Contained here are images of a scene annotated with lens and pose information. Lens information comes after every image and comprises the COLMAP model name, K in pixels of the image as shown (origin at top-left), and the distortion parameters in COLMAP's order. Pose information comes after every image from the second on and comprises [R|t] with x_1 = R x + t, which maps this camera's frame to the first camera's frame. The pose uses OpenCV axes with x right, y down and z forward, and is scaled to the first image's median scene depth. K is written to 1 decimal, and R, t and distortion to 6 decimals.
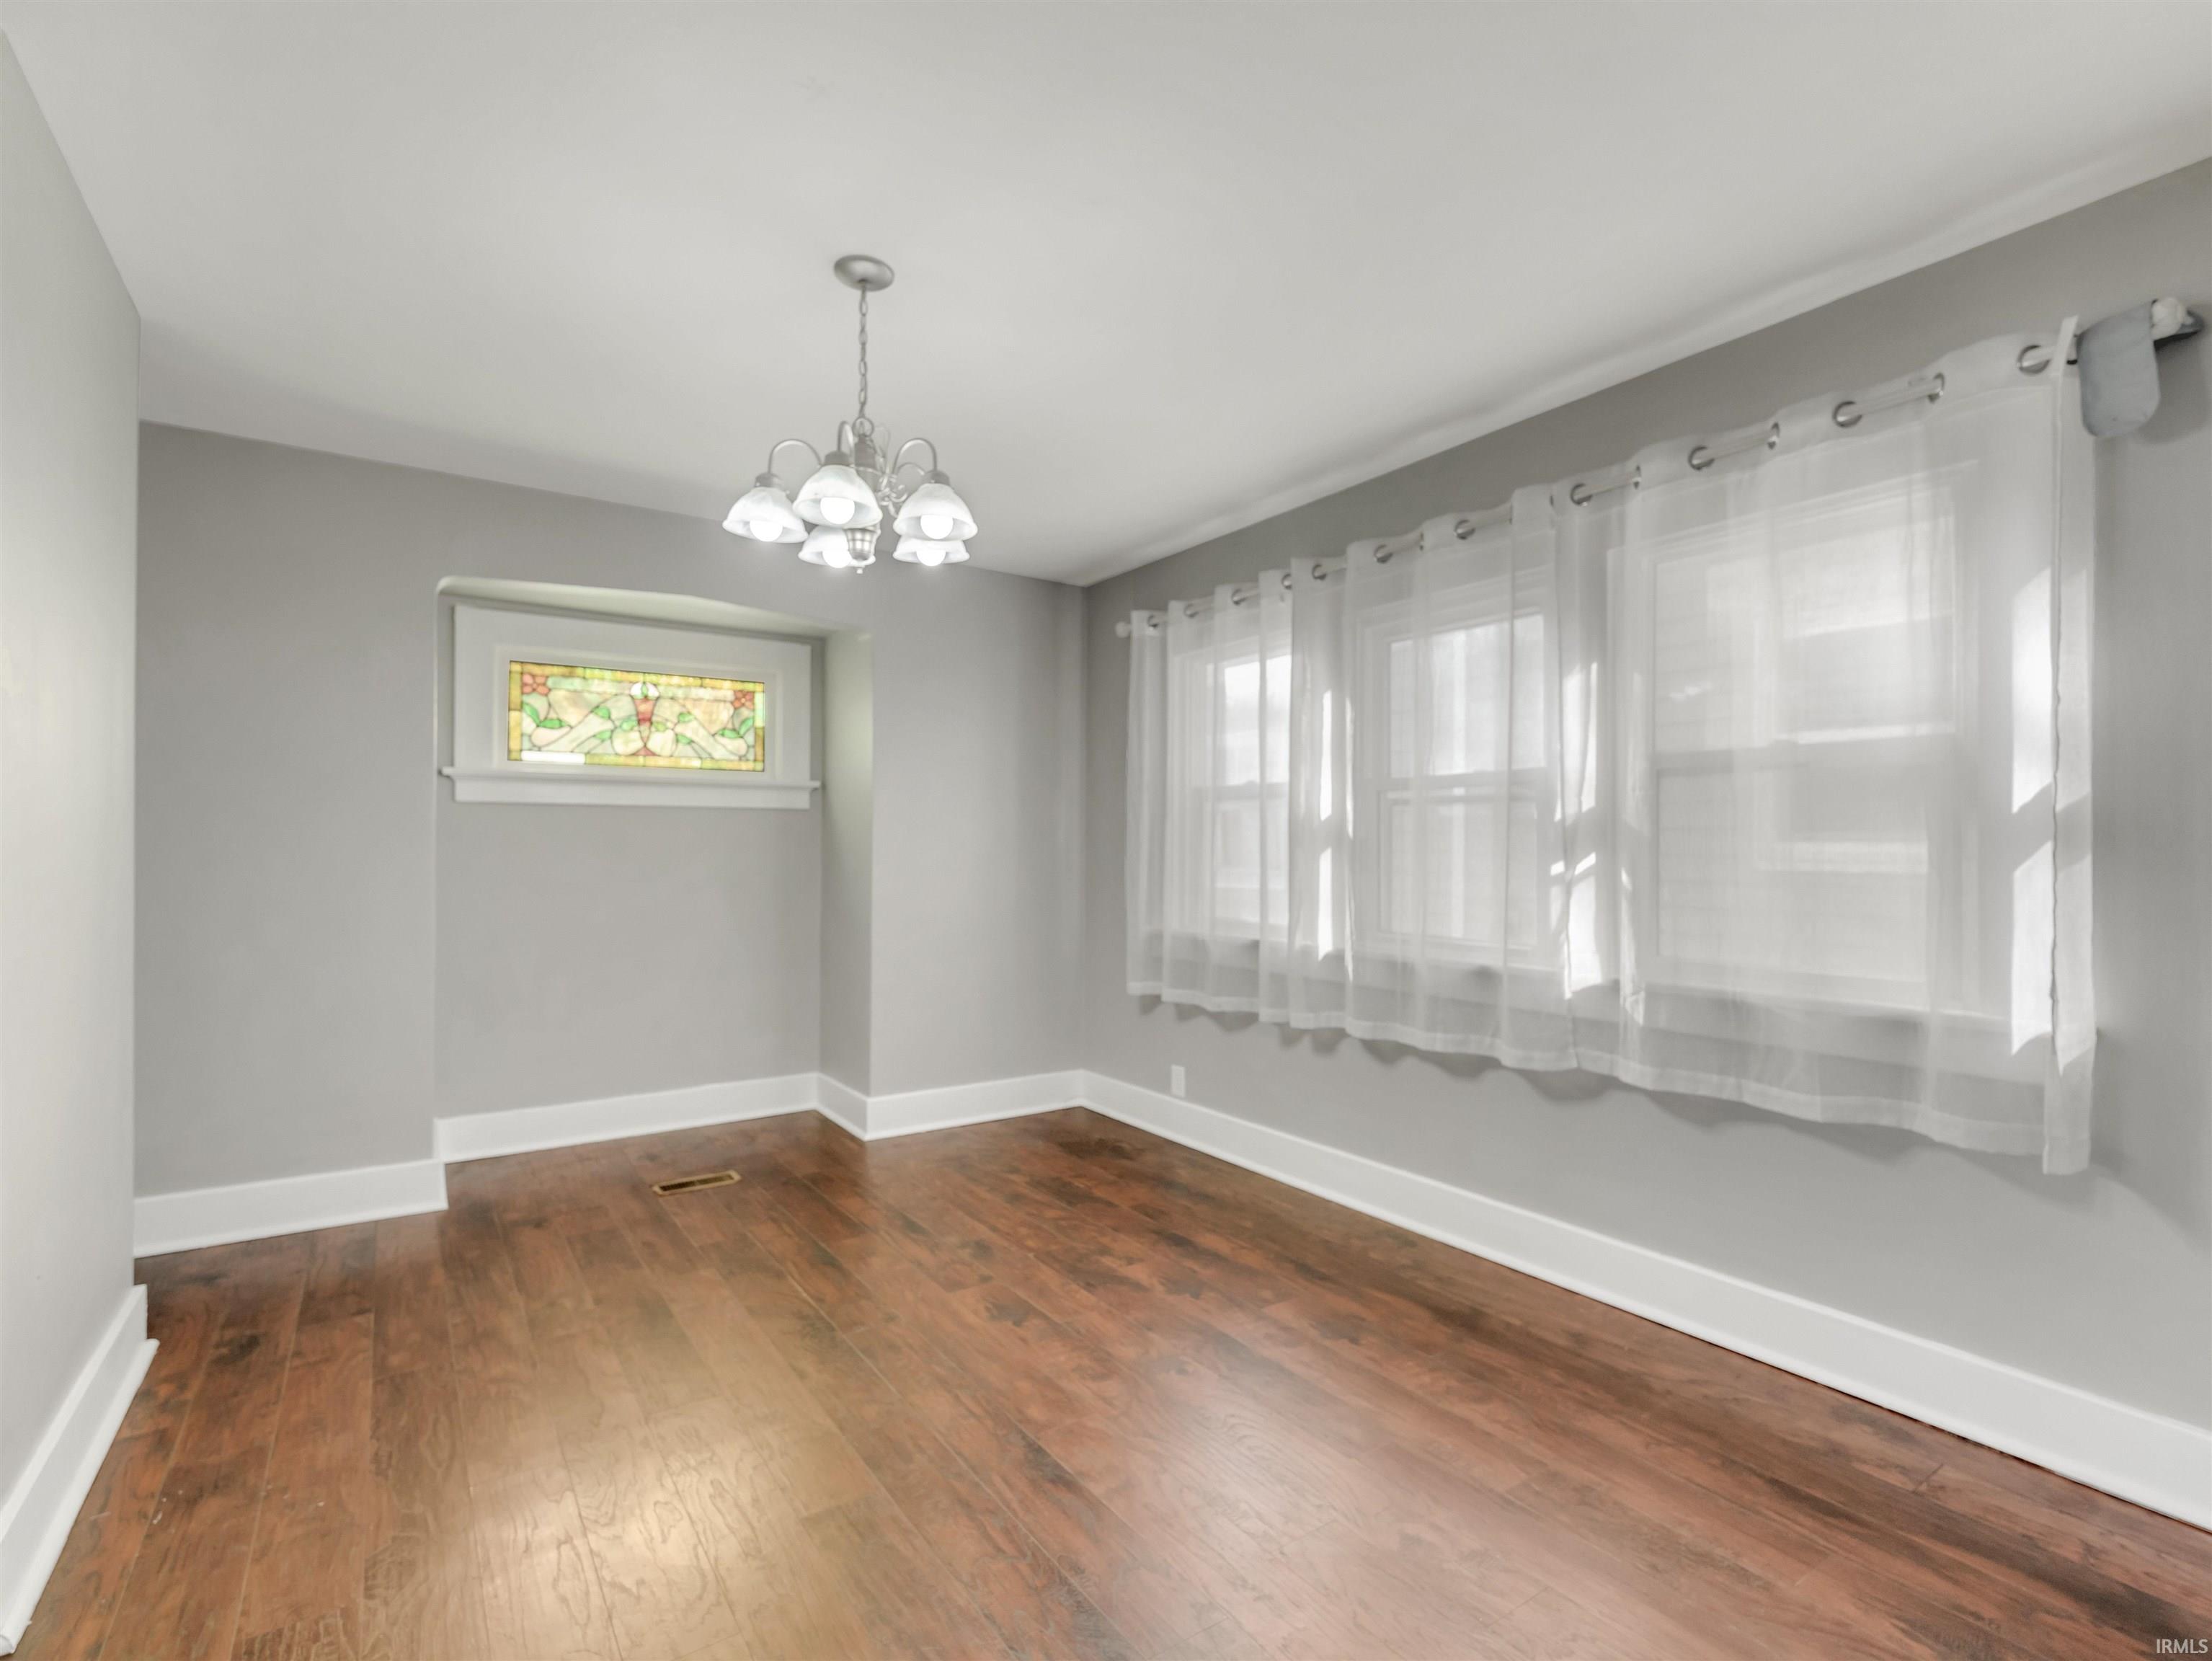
lens RADIAL K [[1026.0, 0, 1071.2], [0, 1026.0, 838.8], [0, 0, 1]] dist [-0.000586, -0.000563]
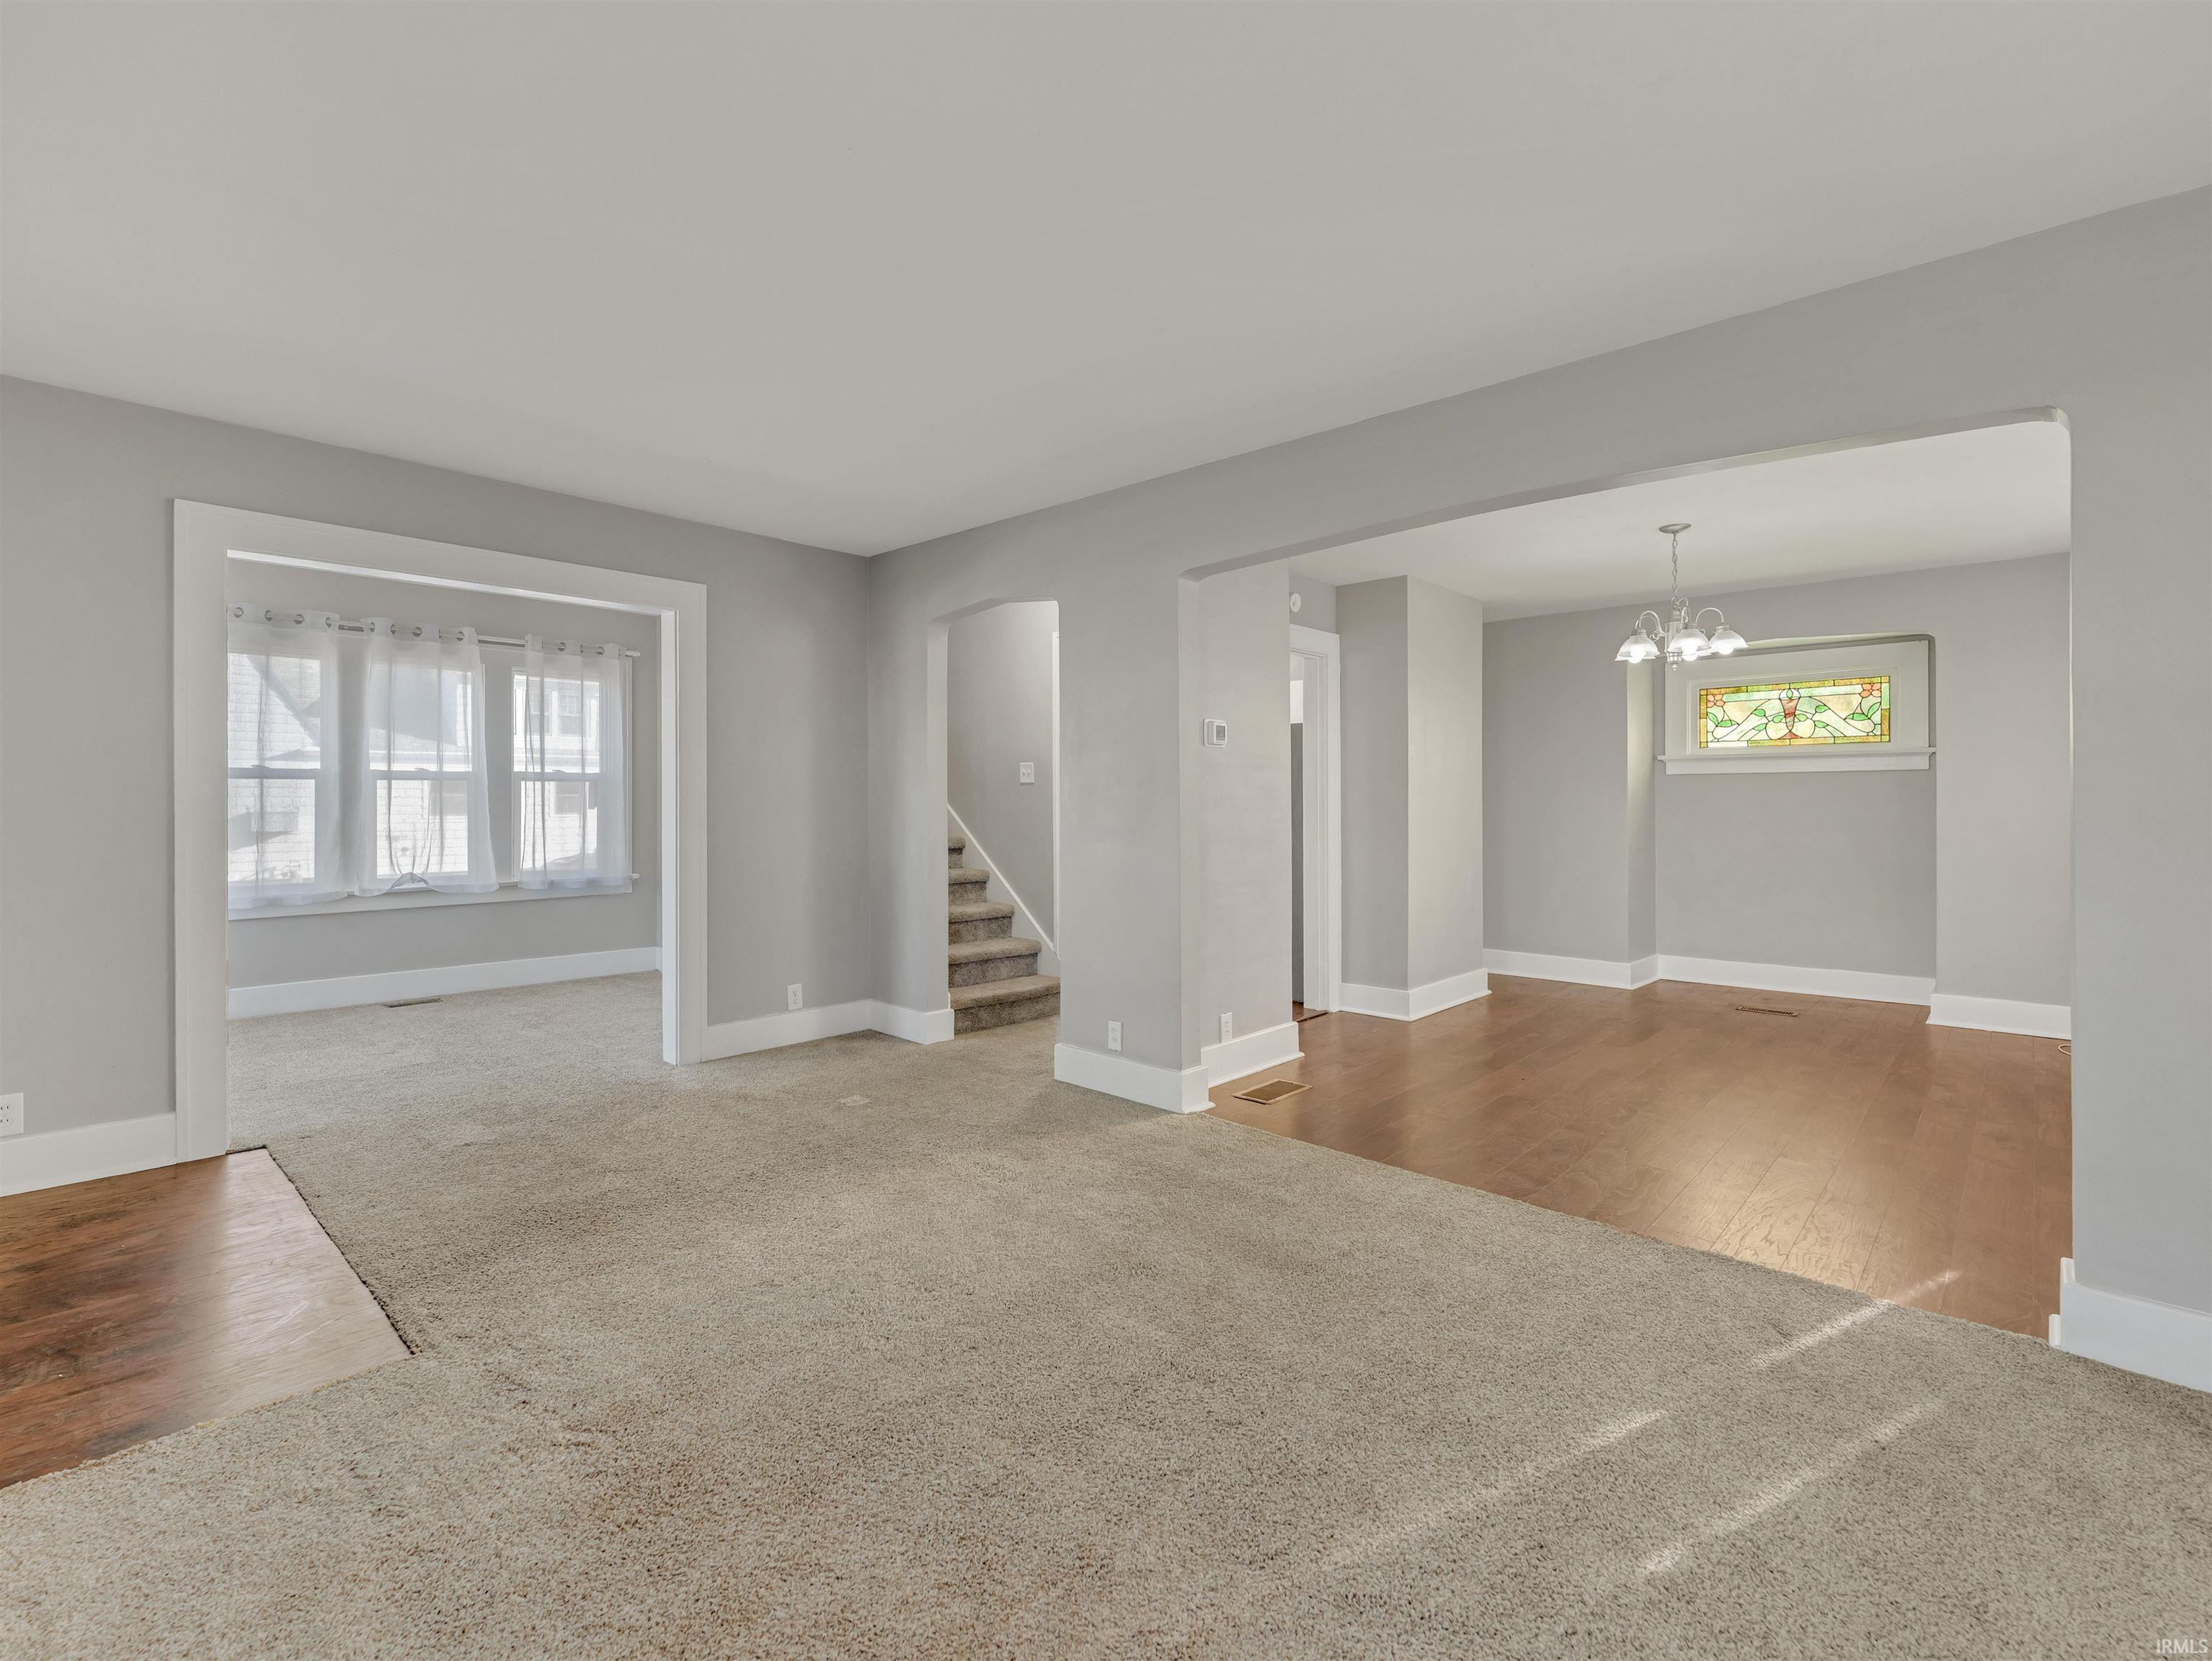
lens RADIAL K [[1026.0, 0, 1092.5], [0, 1026.0, 802.2], [0, 0, 1]] dist [-0.000586, -0.000563]
pose [[0.229208, -0.000867, -0.973377, 0.834597], [0.011417, 0.999933, 0.001798, -0.003424], [0.973311, -0.011525, 0.229202, -0.334476]]
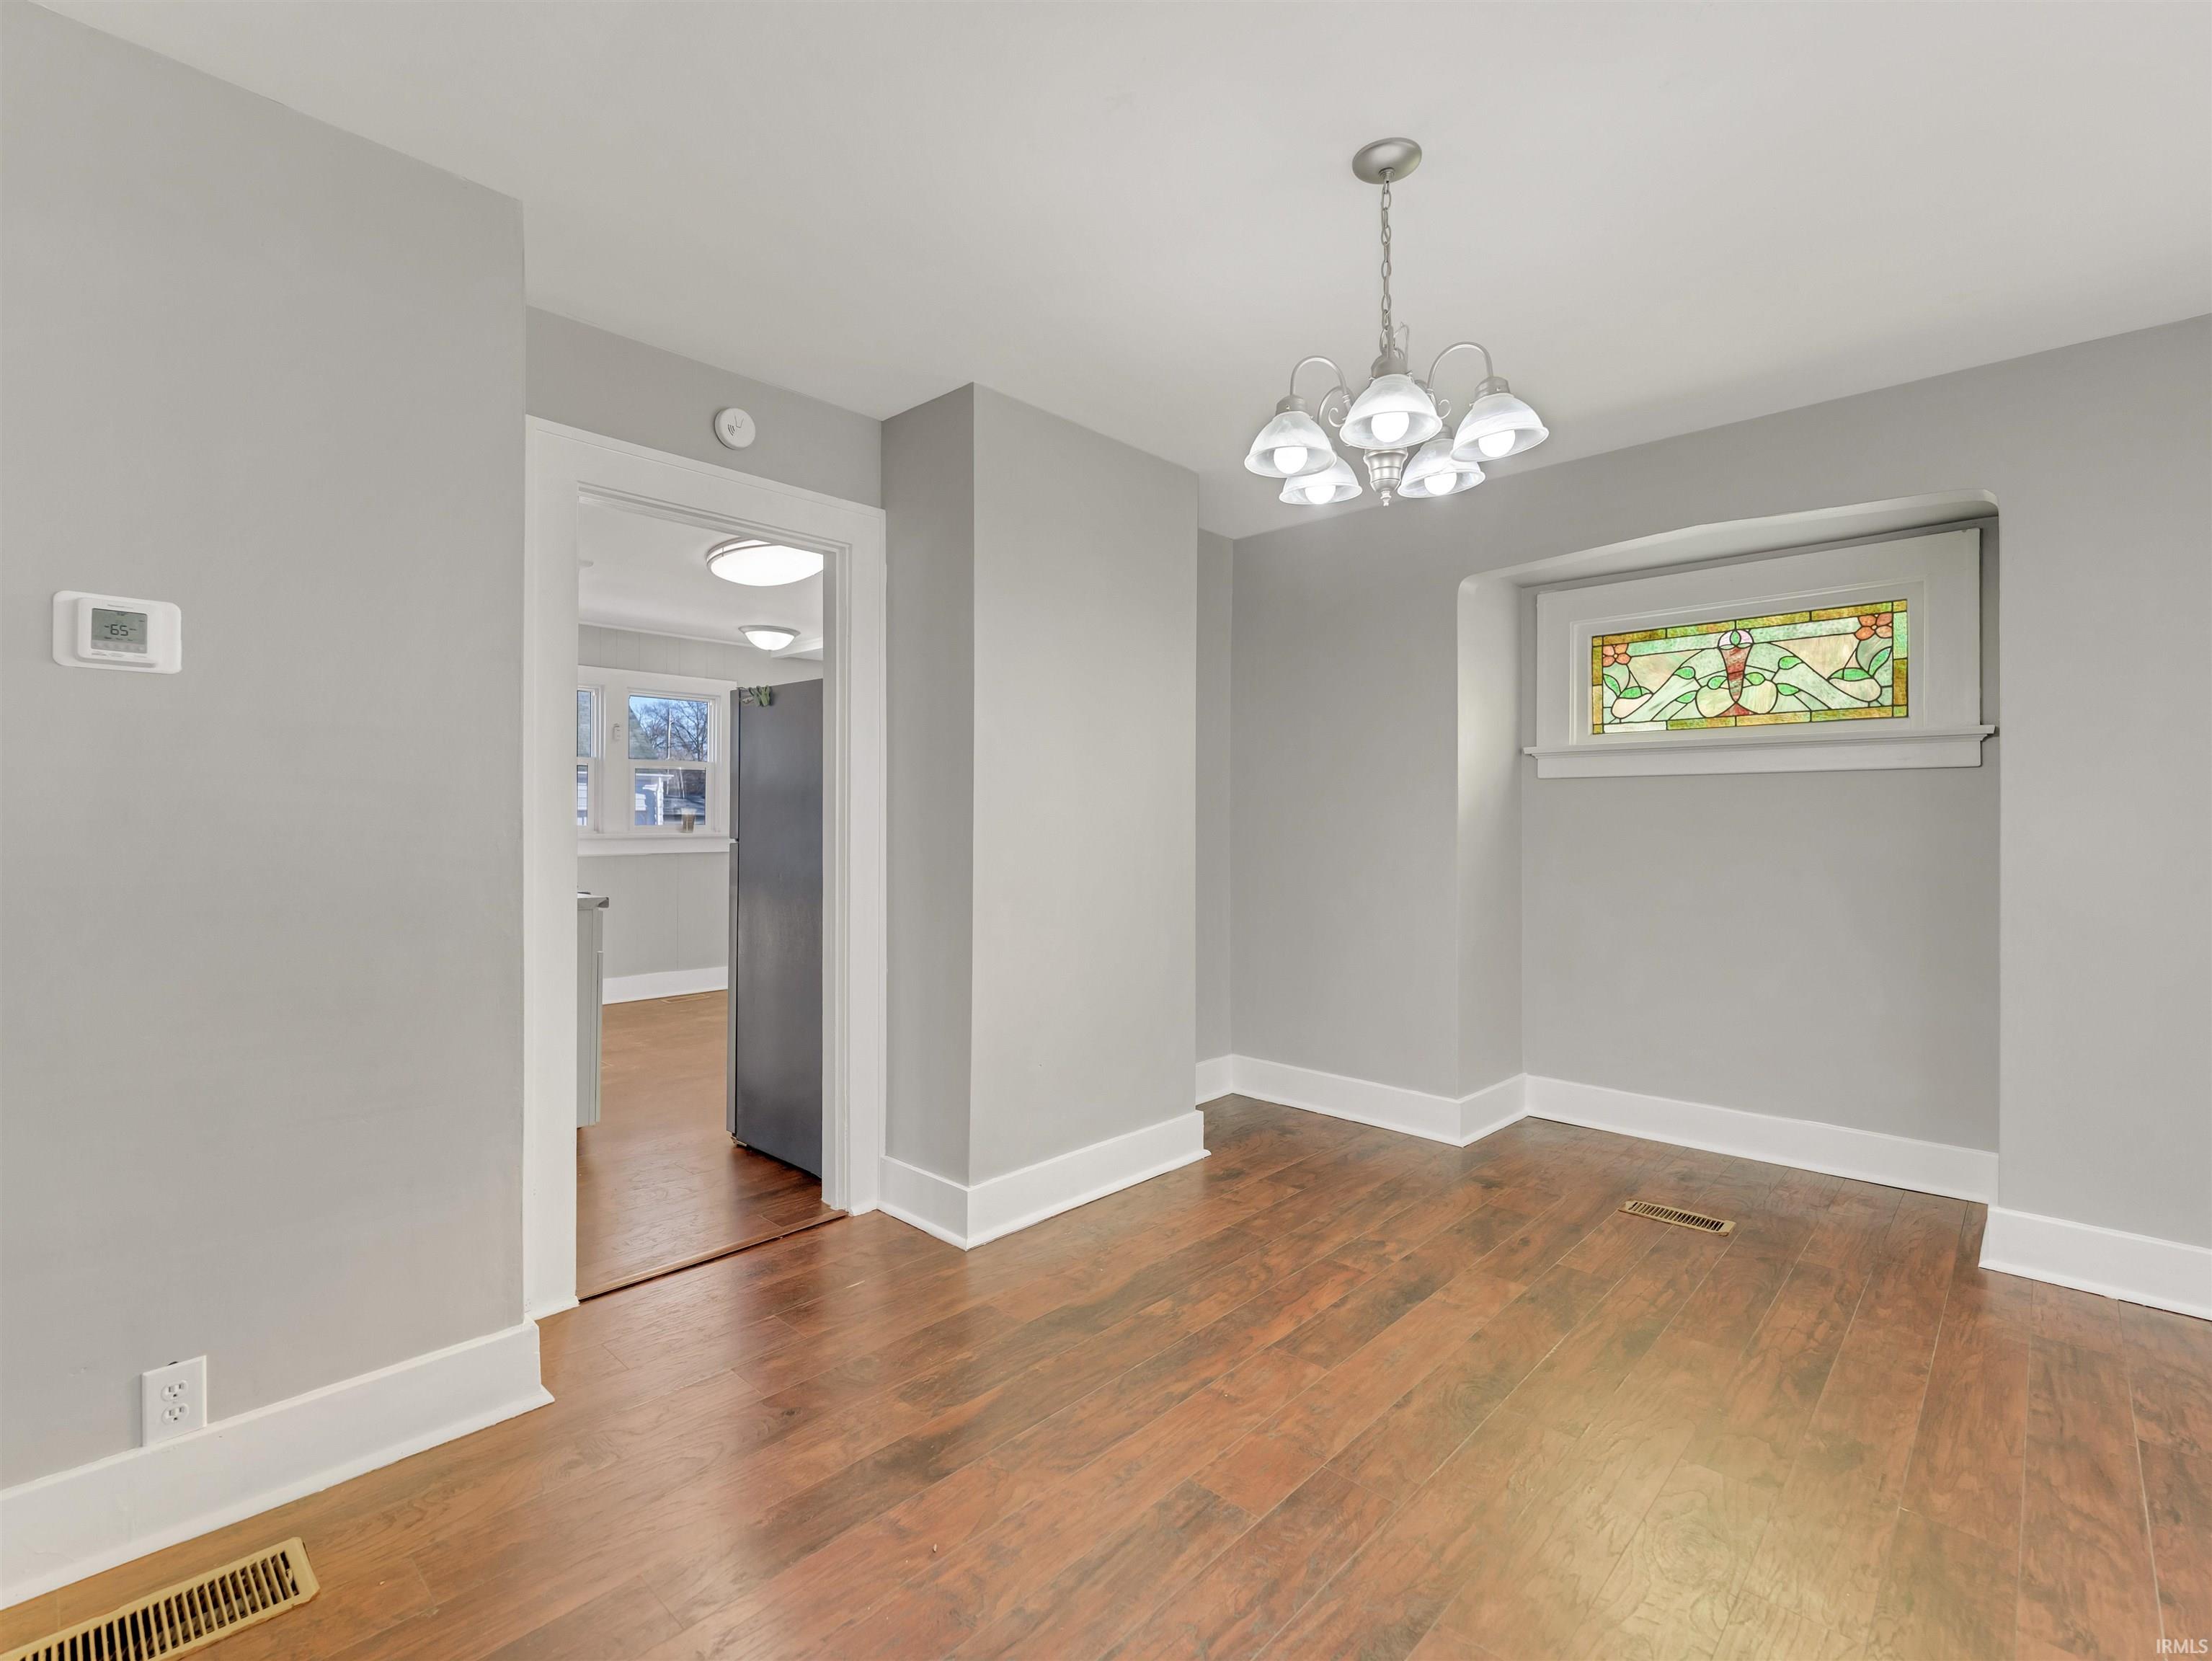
lens RADIAL K [[1026.0, 0, 1106.5], [0, 1026.0, 821.0], [0, 0, 1]] dist [-0.000586, -0.000563]
pose [[0.229916, -0.002781, -0.973207, 0.313603], [0.005061, 0.999986, -0.001662, 0.006512], [0.973197, -0.004543, 0.229926, 0.306810]]
